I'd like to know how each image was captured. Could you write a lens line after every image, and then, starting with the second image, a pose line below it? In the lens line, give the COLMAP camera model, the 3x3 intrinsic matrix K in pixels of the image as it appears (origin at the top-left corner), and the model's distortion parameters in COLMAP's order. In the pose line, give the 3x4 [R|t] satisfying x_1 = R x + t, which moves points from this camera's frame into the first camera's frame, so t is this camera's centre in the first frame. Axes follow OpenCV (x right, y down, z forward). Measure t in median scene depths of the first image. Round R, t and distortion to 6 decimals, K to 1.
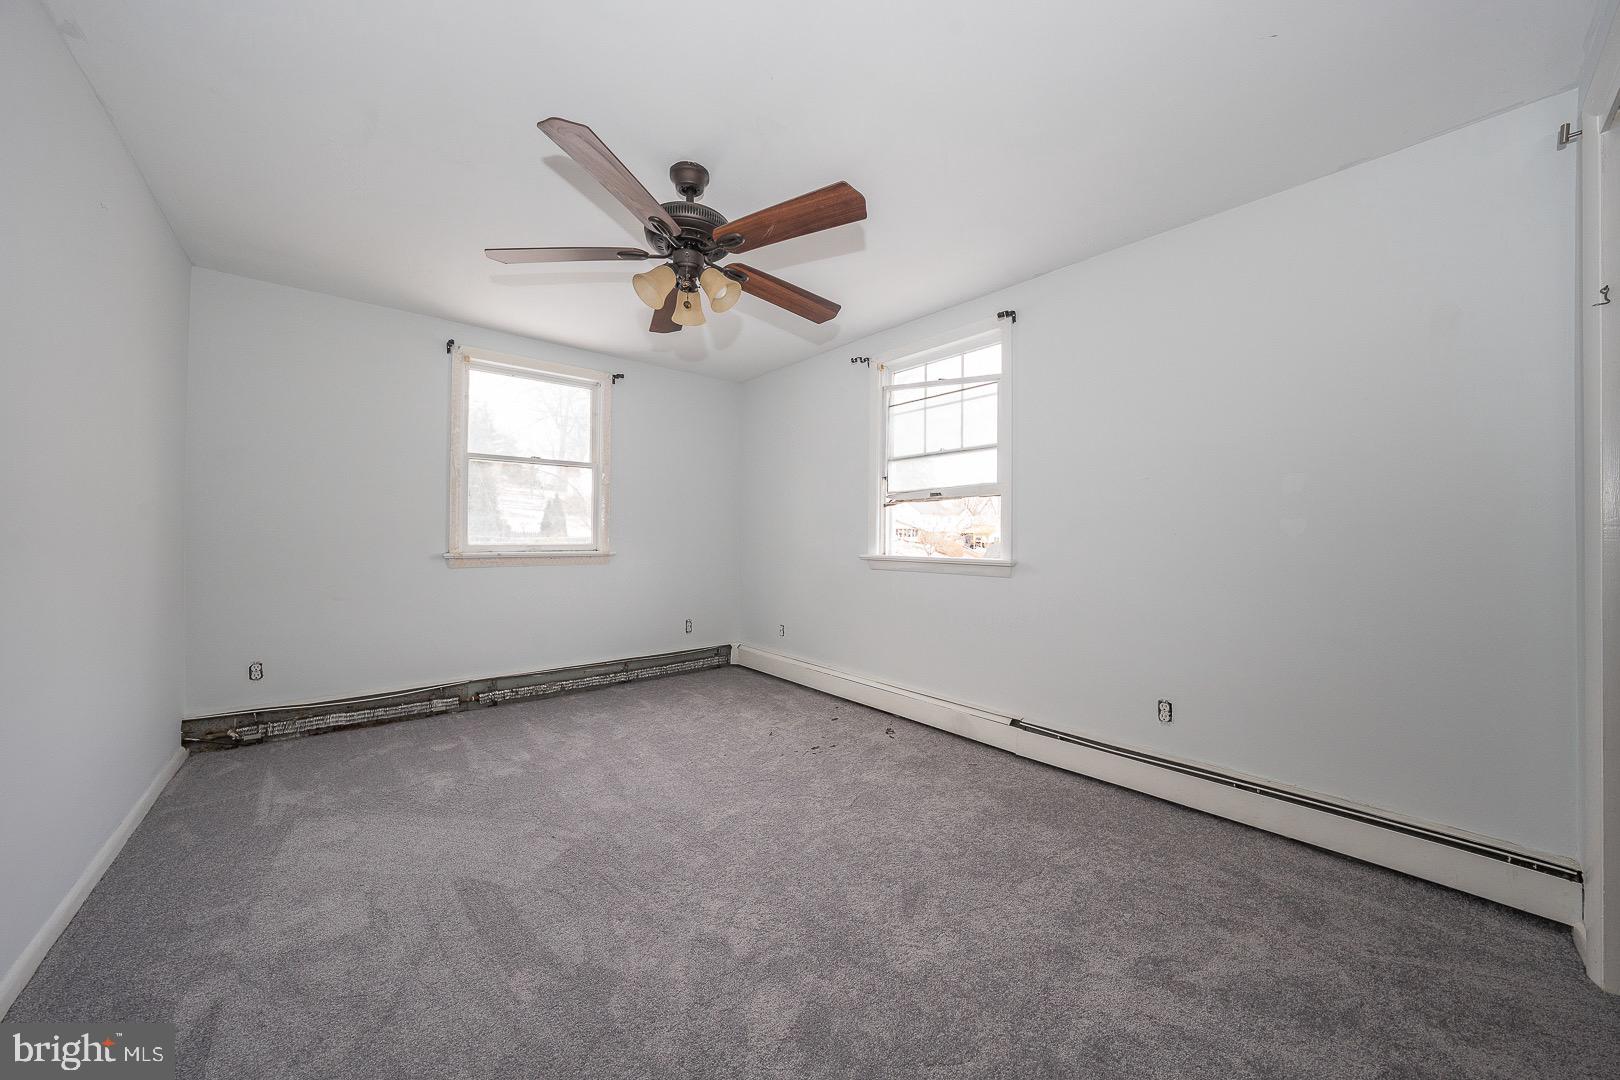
lens RADIAL K [[552.6, 0, 817.2], [0, 552.6, 533.3], [0, 0, 1]] dist [-0.008257, 0.000025]
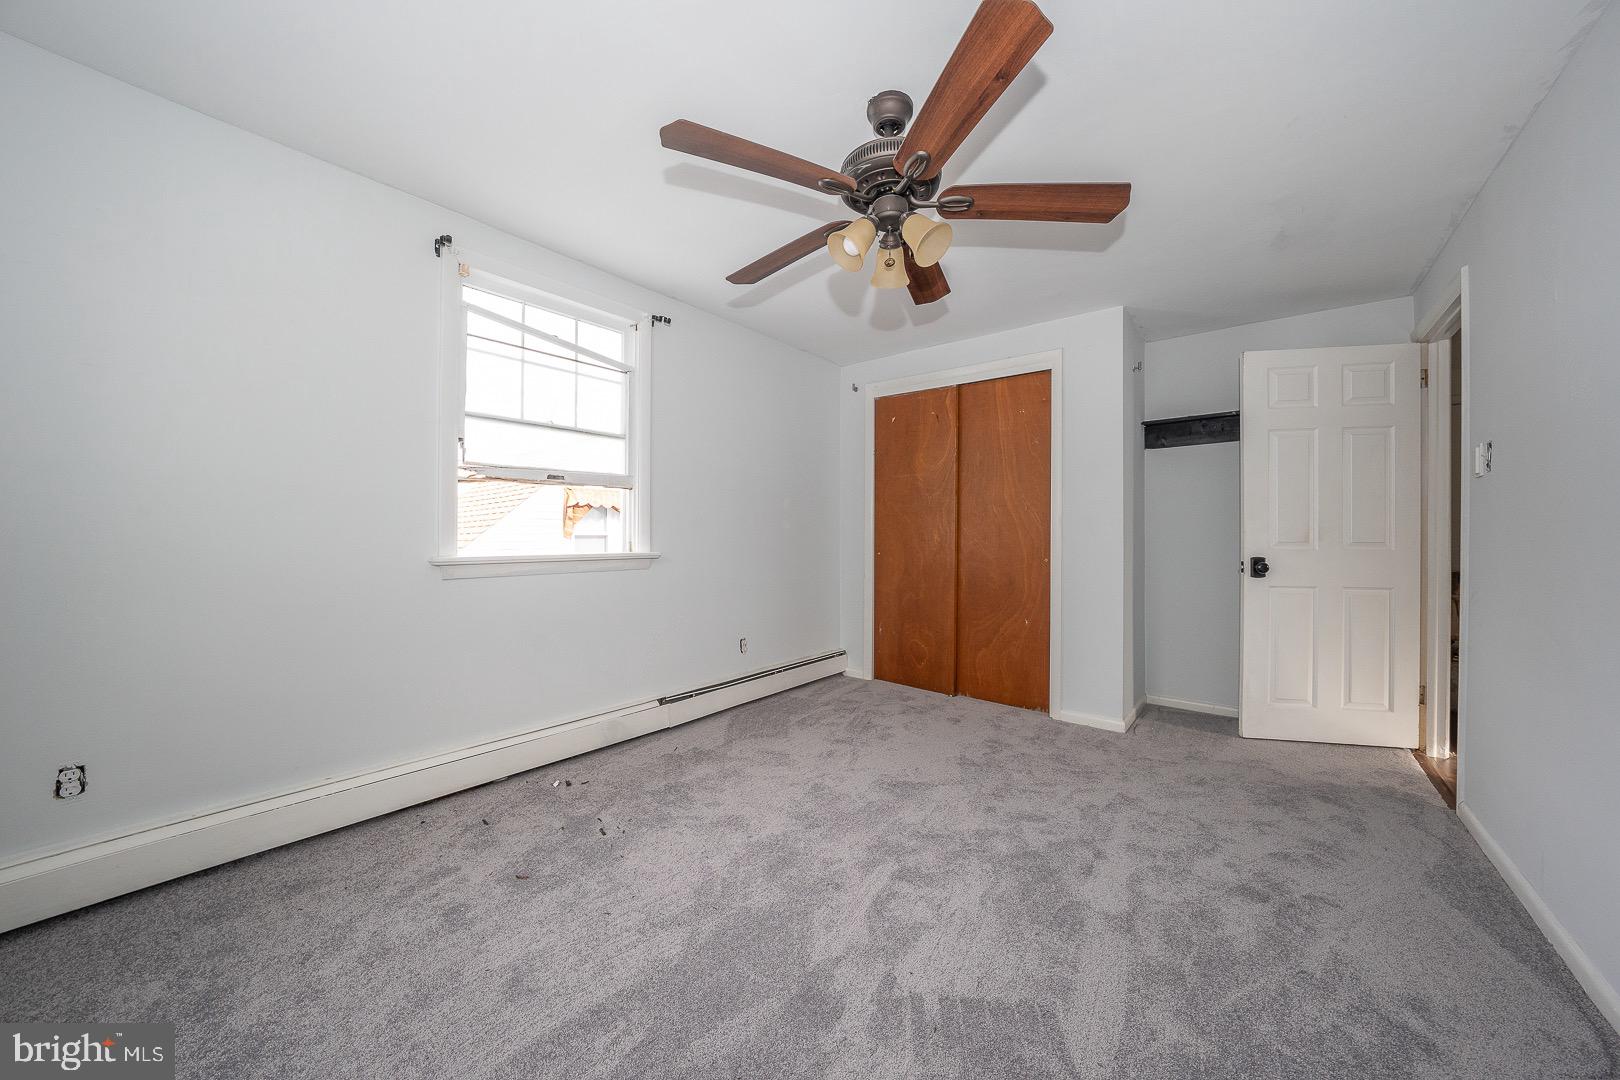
lens RADIAL K [[552.6, 0, 816.6], [0, 552.6, 544.0], [0, 0, 1]] dist [-0.008257, 0.000025]
pose [[-0.147173, -0.025009, 0.988795, -0.646856], [-0.012458, 0.999648, 0.023429, 0.003525], [-0.989032, -0.008870, -0.147432, 0.739441]]
